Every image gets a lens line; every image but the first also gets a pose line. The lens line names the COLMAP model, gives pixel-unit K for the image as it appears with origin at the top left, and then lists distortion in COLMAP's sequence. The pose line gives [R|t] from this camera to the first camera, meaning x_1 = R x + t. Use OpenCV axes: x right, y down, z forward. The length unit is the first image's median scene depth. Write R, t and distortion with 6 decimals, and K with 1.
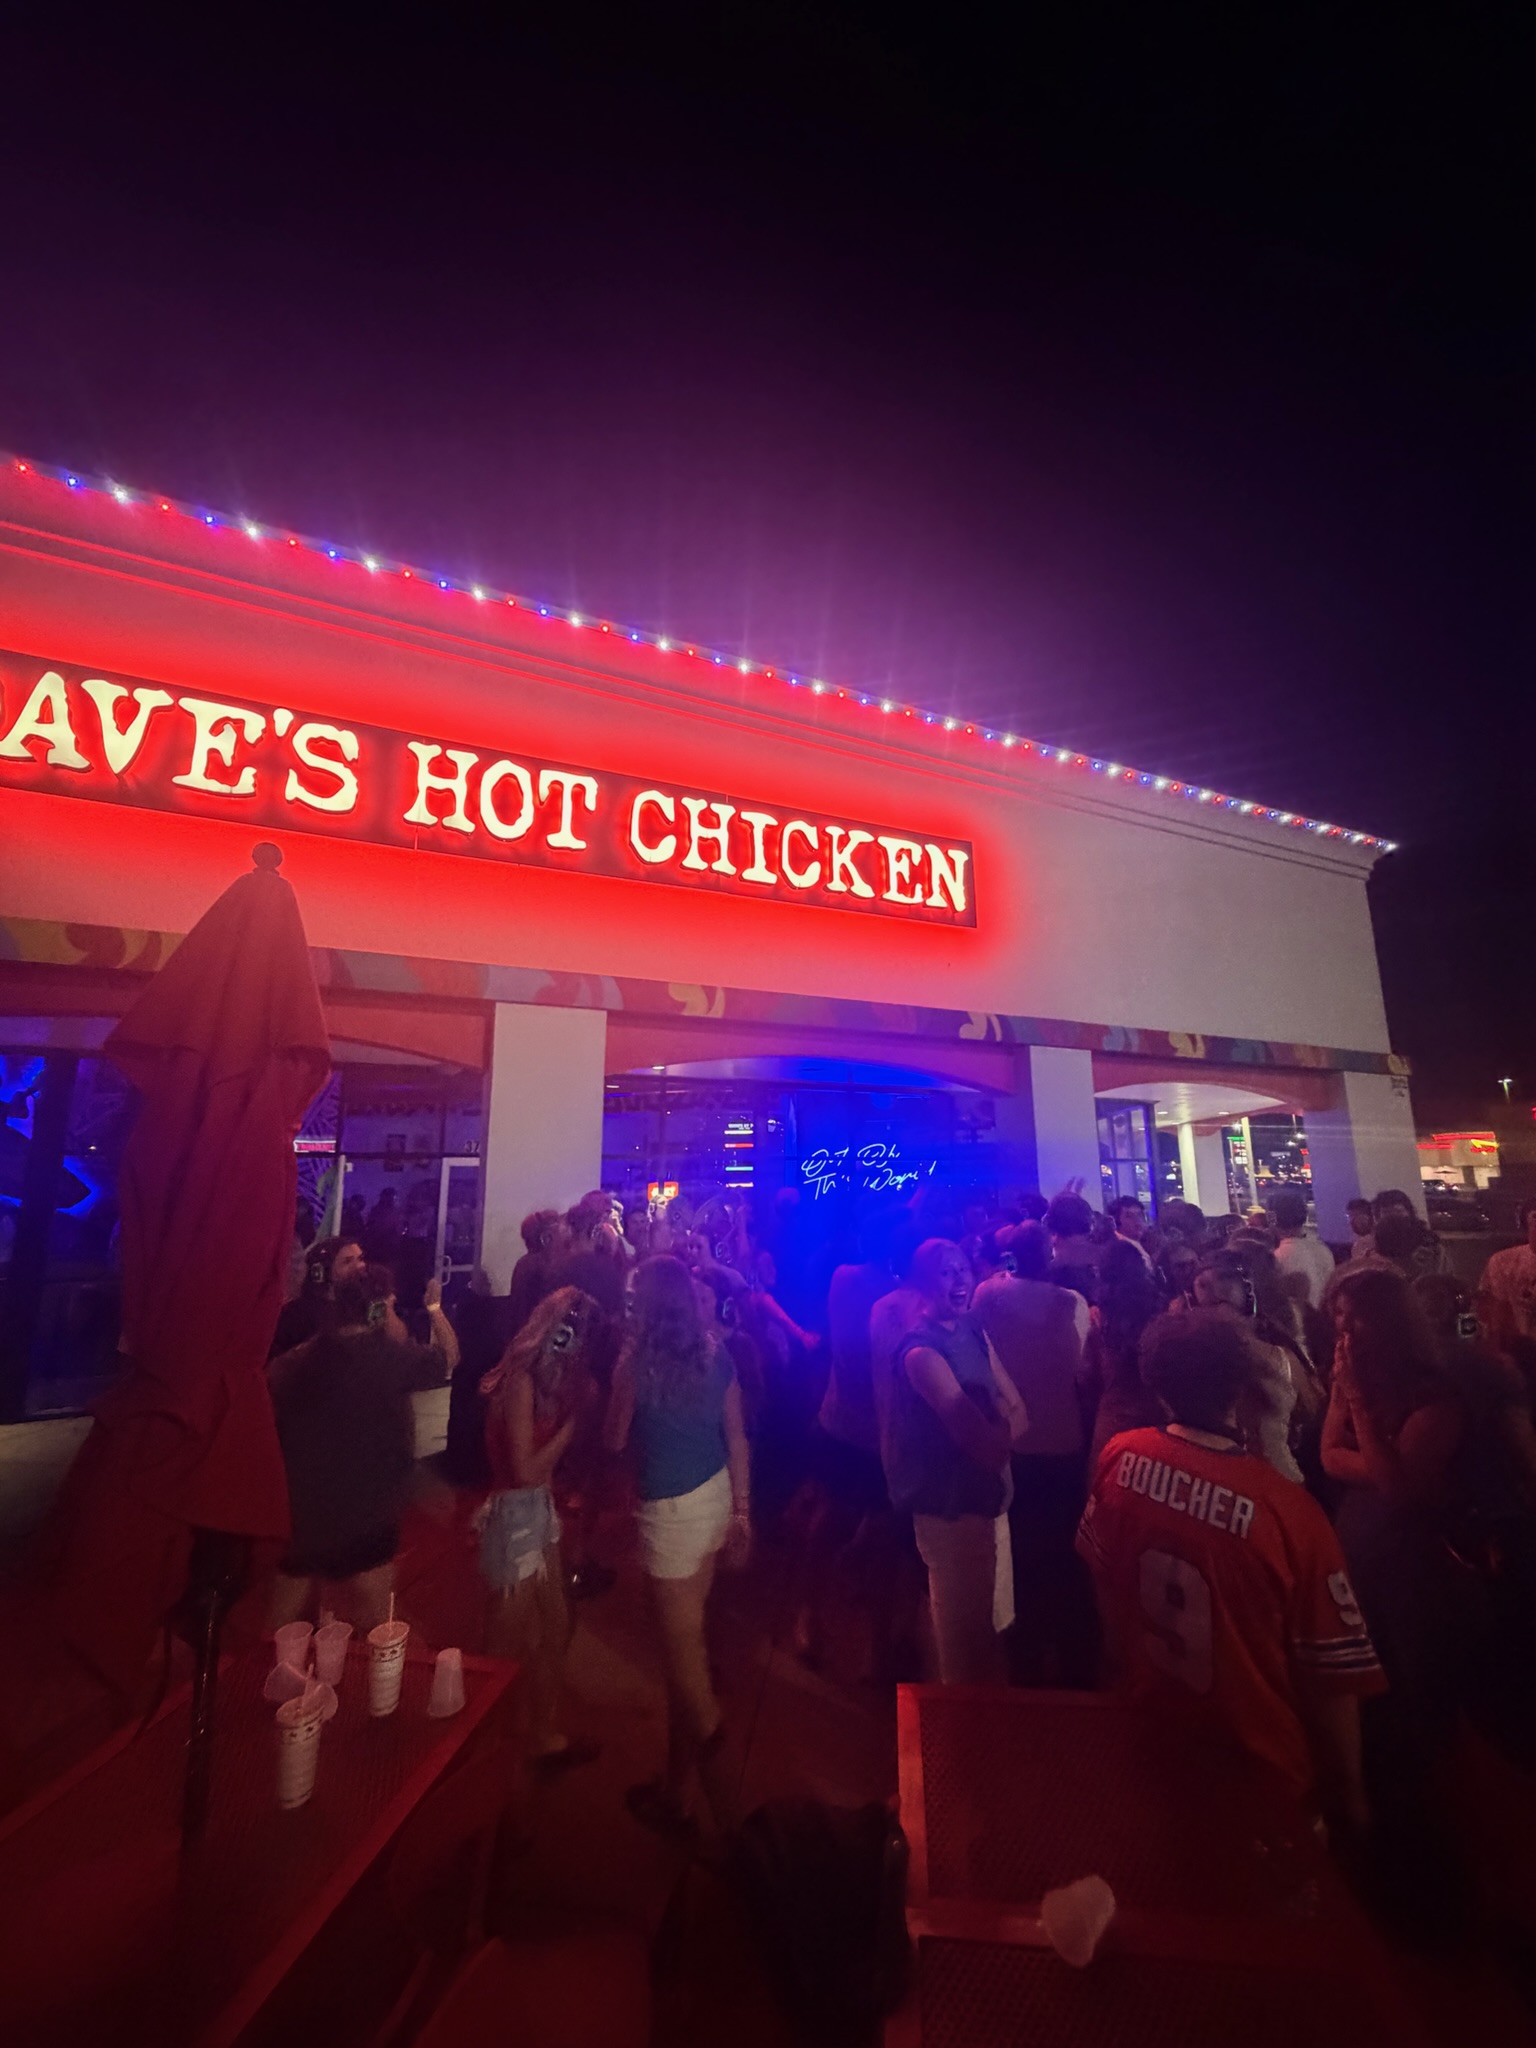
lens RADIAL K [[807.6, 0, 773.2], [0, 807.6, 1010.3], [0, 0, 1]] dist [-0.005600, -0.000237]
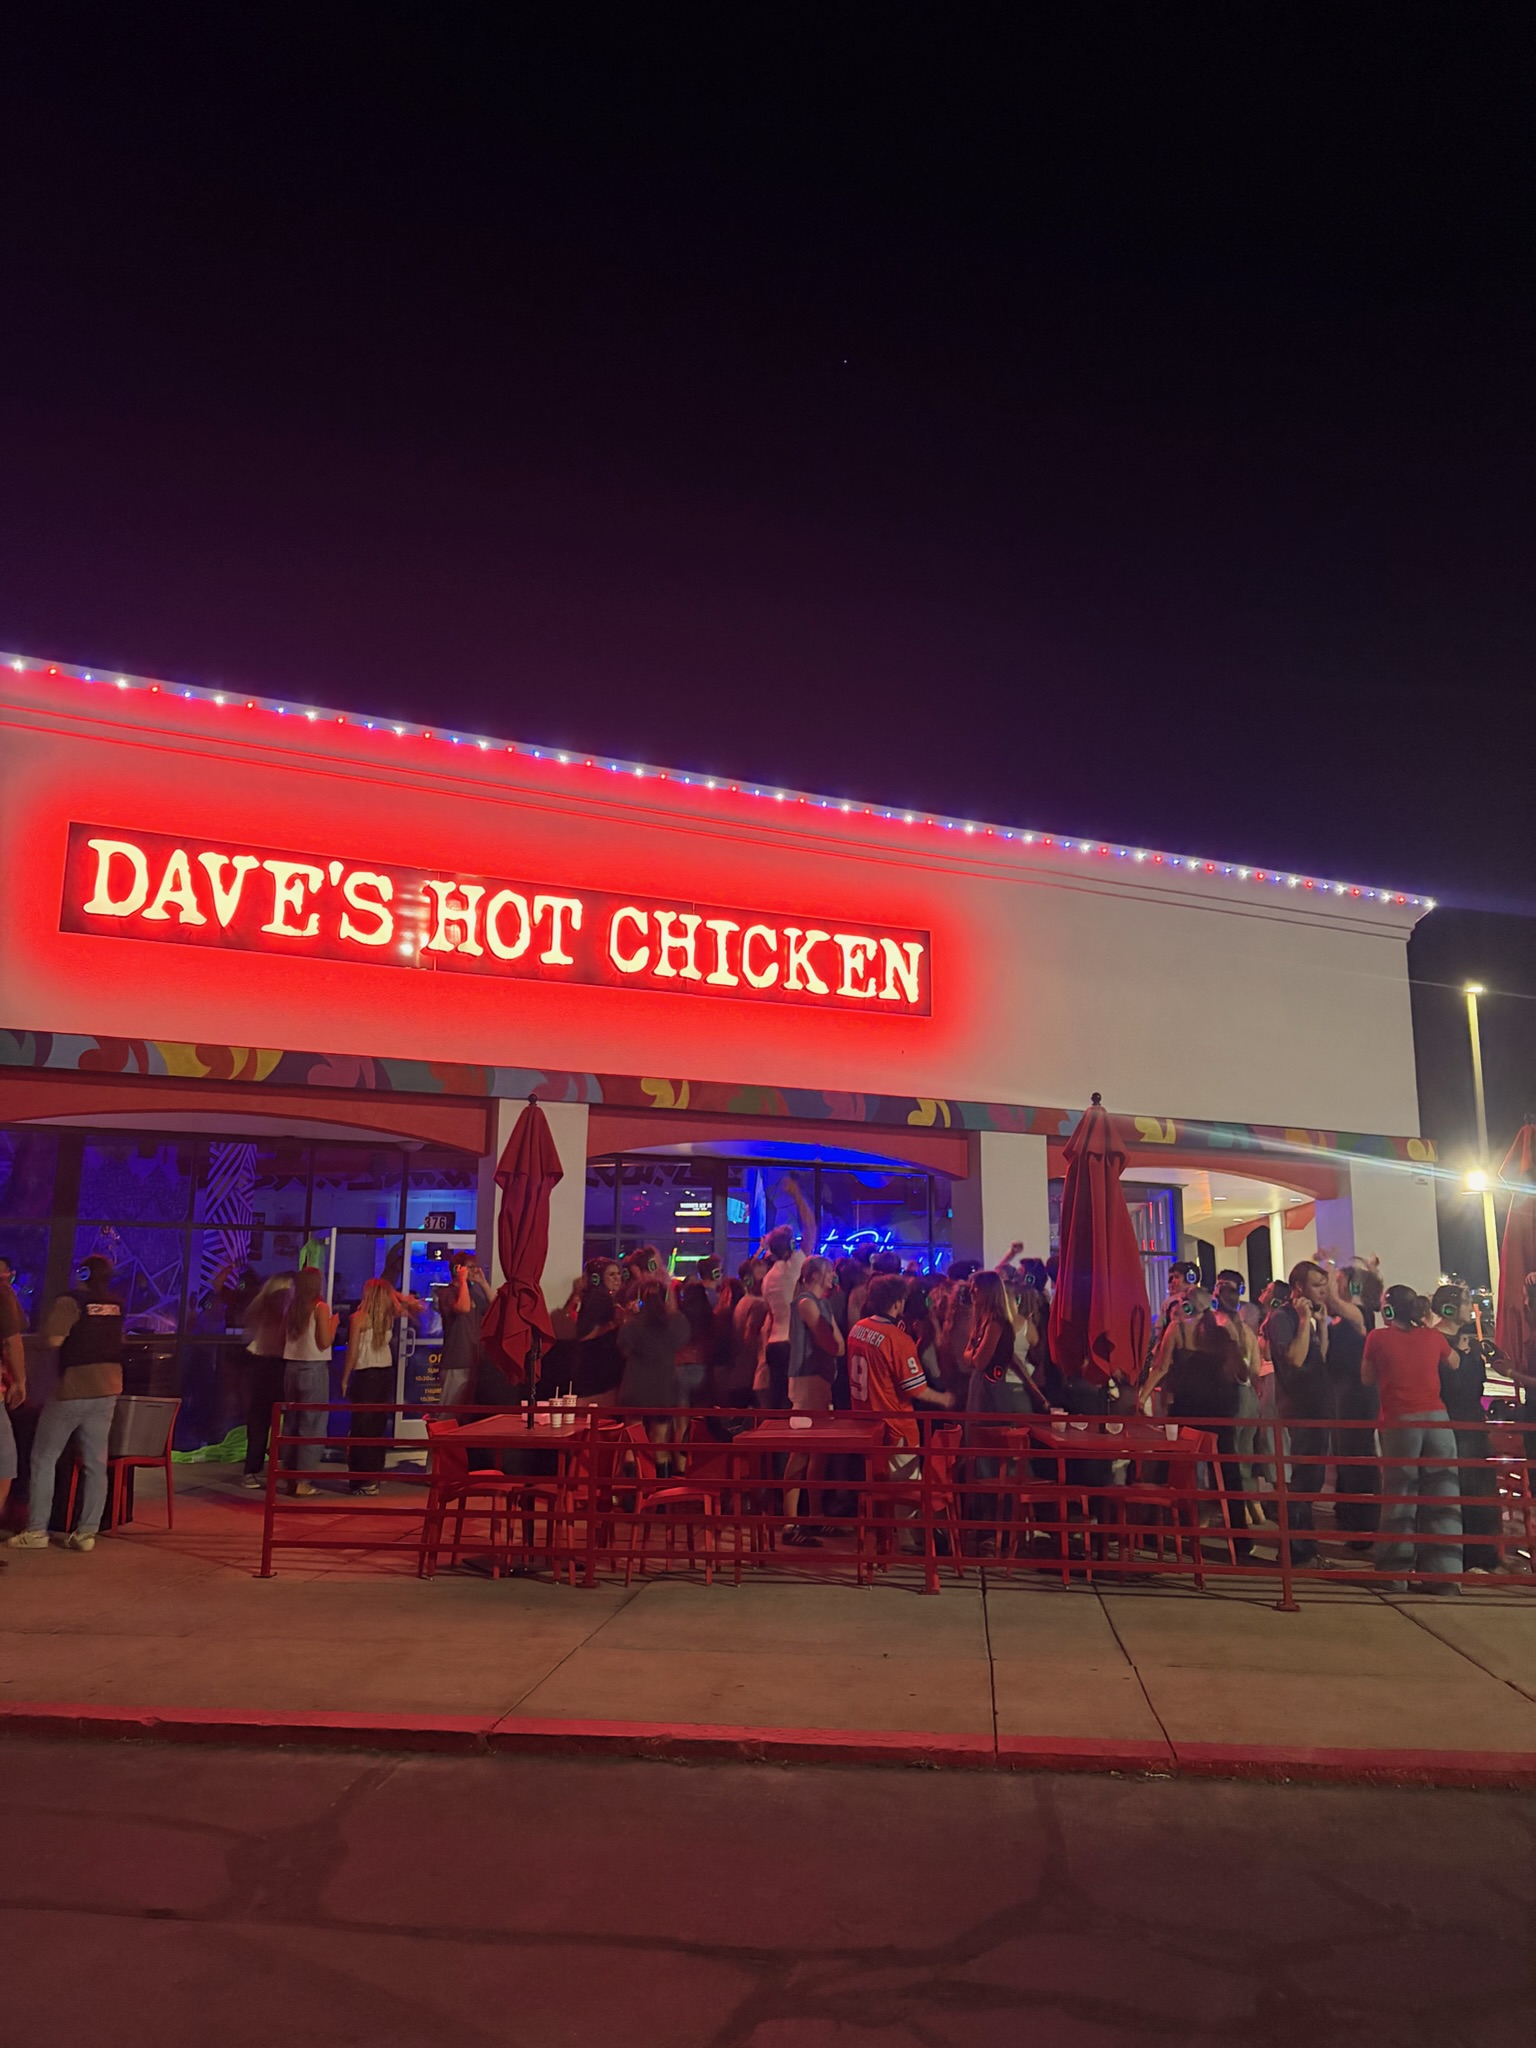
lens RADIAL K [[1535.3, 0, 782.5], [0, 1535.3, 994.7], [0, 0, 1]] dist [0.055662, -0.043521]
pose [[0.999651, 0.015837, 0.021146, 0.024142], [-0.015912, 0.999868, 0.003382, -0.169781], [-0.021090, -0.003717, 0.999771, -1.229387]]
